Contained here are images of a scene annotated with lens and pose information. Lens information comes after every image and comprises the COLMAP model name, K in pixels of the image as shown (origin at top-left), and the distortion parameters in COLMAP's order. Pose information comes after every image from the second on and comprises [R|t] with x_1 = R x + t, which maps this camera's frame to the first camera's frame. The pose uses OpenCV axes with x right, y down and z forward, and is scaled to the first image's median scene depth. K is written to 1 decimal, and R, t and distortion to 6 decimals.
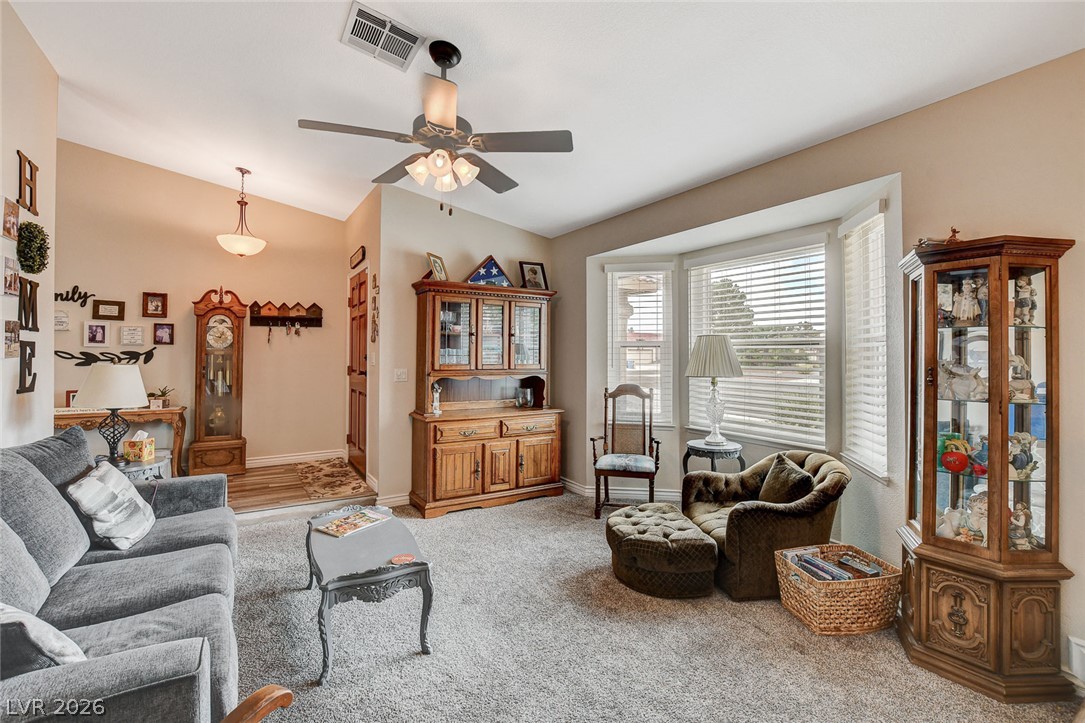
lens RADIAL K [[482.1, 0, 542.0], [0, 482.1, 351.2], [0, 0, 1]] dist [-0.019492, 0.000155]
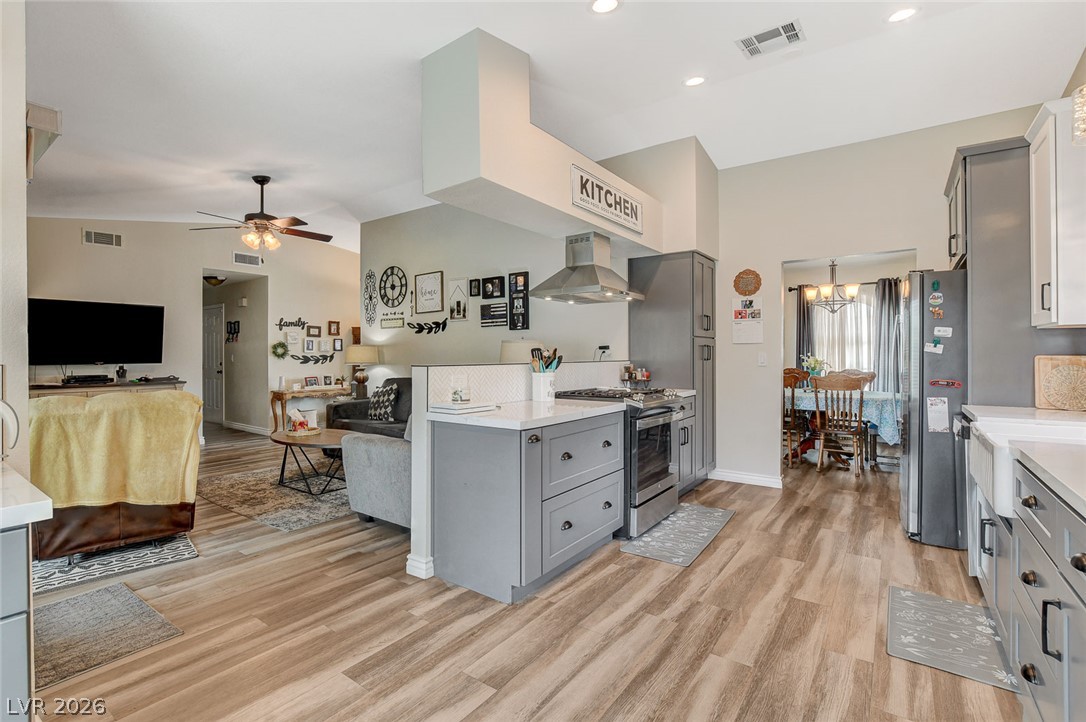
lens RADIAL K [[494.4, 0, 538.8], [0, 494.4, 354.9], [0, 0, 1]] dist [-0.022714, 0.000823]
pose [[0.928431, -0.008793, 0.371402, -0.825413], [0.006026, 0.999945, 0.008611, -0.011276], [-0.371457, -0.005757, 0.928432, -0.984758]]
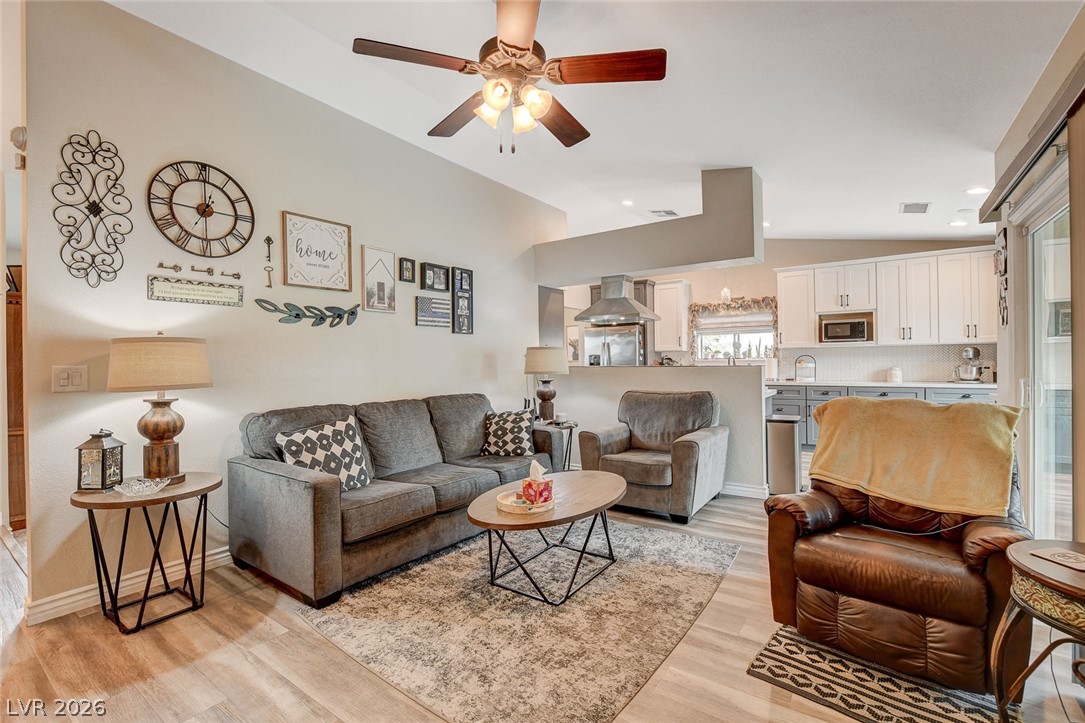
lens RADIAL K [[477.9, 0, 538.3], [0, 477.9, 364.0], [0, 0, 1]] dist [-0.022819, -0.000732]
pose [[-0.382328, -0.006166, 0.924006, -1.428952], [0.003691, 0.999960, 0.008200, -0.005414], [-0.924020, 0.006545, -0.382289, 0.393263]]
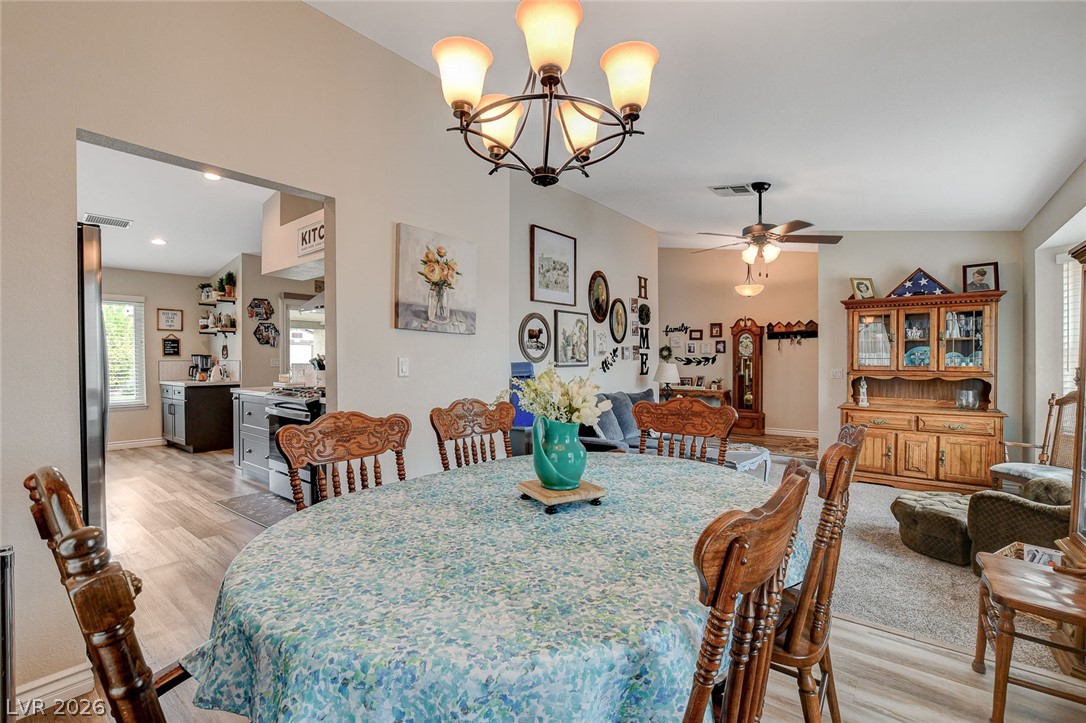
lens RADIAL K [[475.5, 0, 540.6], [0, 475.5, 361.0], [0, 0, 1]] dist [-0.018452, 0.001096]
pose [[0.334380, -0.000100, -0.942438, 0.625990], [0.010549, 0.999938, 0.003636, 0.001986], [0.942379, -0.011157, 0.334360, -0.187358]]
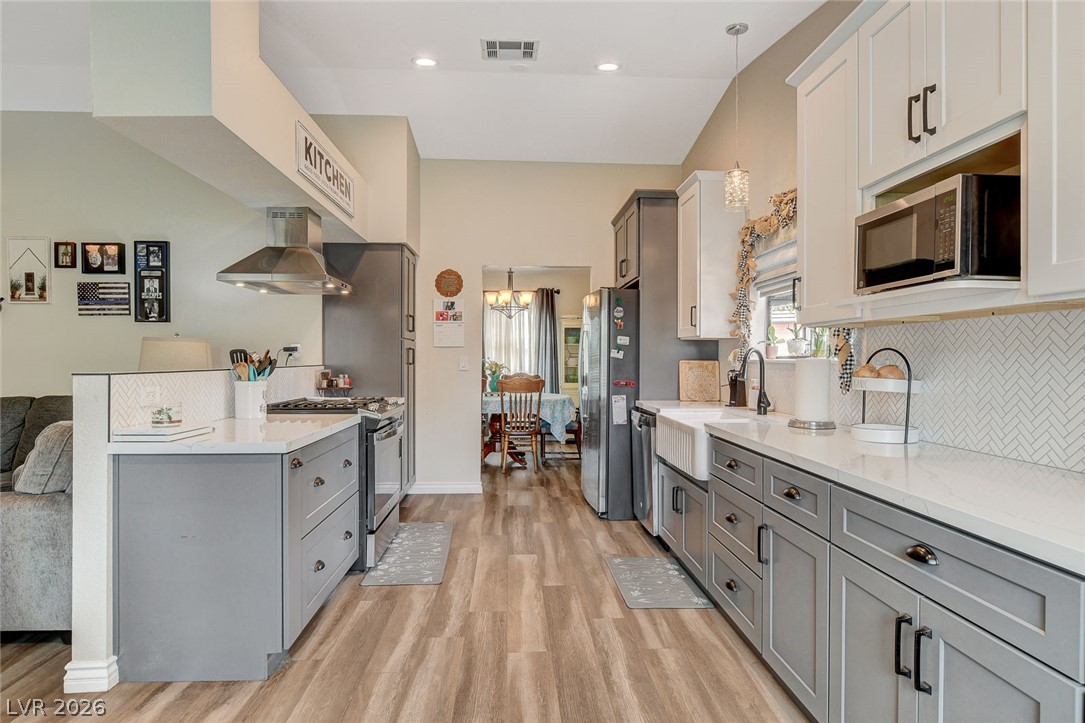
lens RADIAL K [[581.7, 0, 539.9], [0, 581.7, 362.7], [0, 0, 1]] dist [-0.018301, 0.001744]
pose [[0.486044, -0.012113, 0.873850, -0.967278], [-0.005023, 0.999849, 0.016654, -0.012467], [-0.873920, -0.012484, 0.485910, -0.914992]]
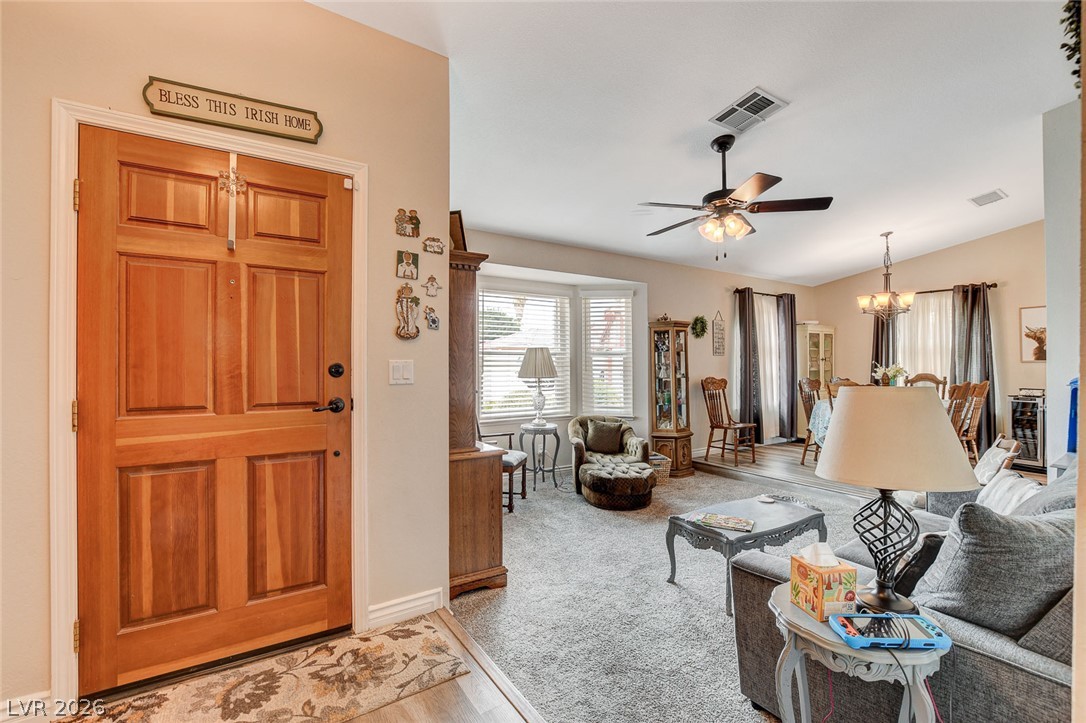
lens RADIAL K [[475.5, 0, 540.6], [0, 475.5, 361.0], [0, 0, 1]] dist [-0.018452, 0.001096]
pose [[-0.021746, -0.001677, 0.999762, -0.855763], [-0.006677, 0.999977, 0.001532, 0.002703], [-0.999741, -0.006642, -0.021757, 0.852438]]
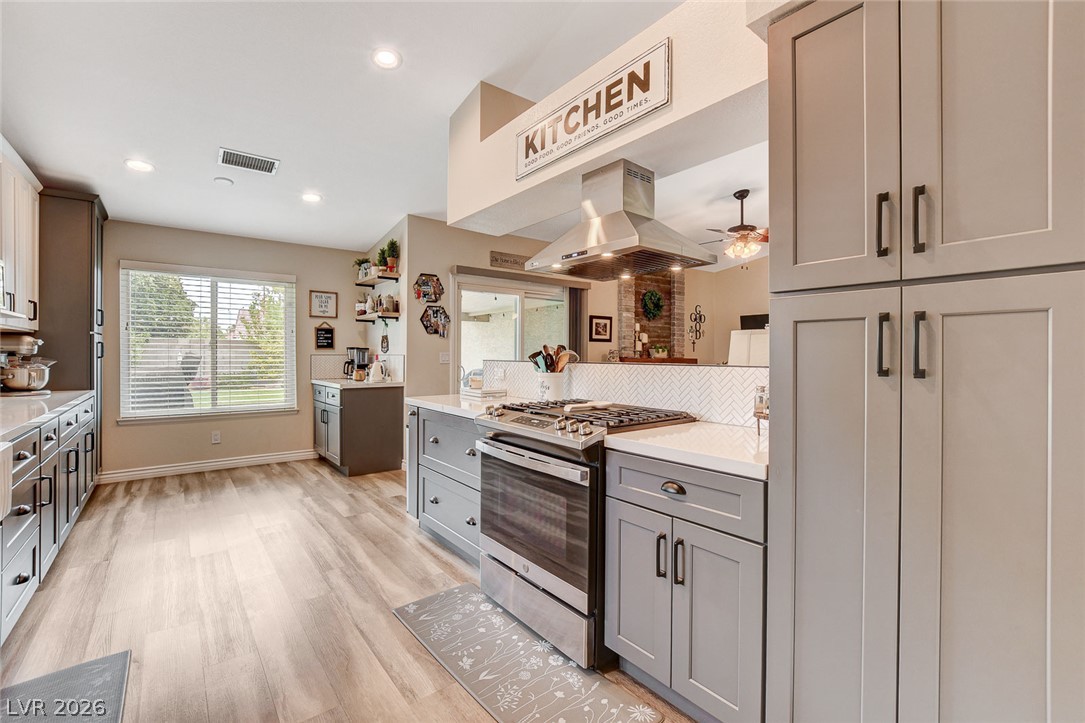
lens RADIAL K [[469.7, 0, 542.0], [0, 469.7, 354.1], [0, 0, 1]] dist [-0.012558, 0.000101]
pose [[0.112031, -0.005335, -0.993690, 0.084532], [0.004047, 0.999980, -0.004913, 0.000467], [0.993696, -0.003471, 0.112050, -0.372992]]
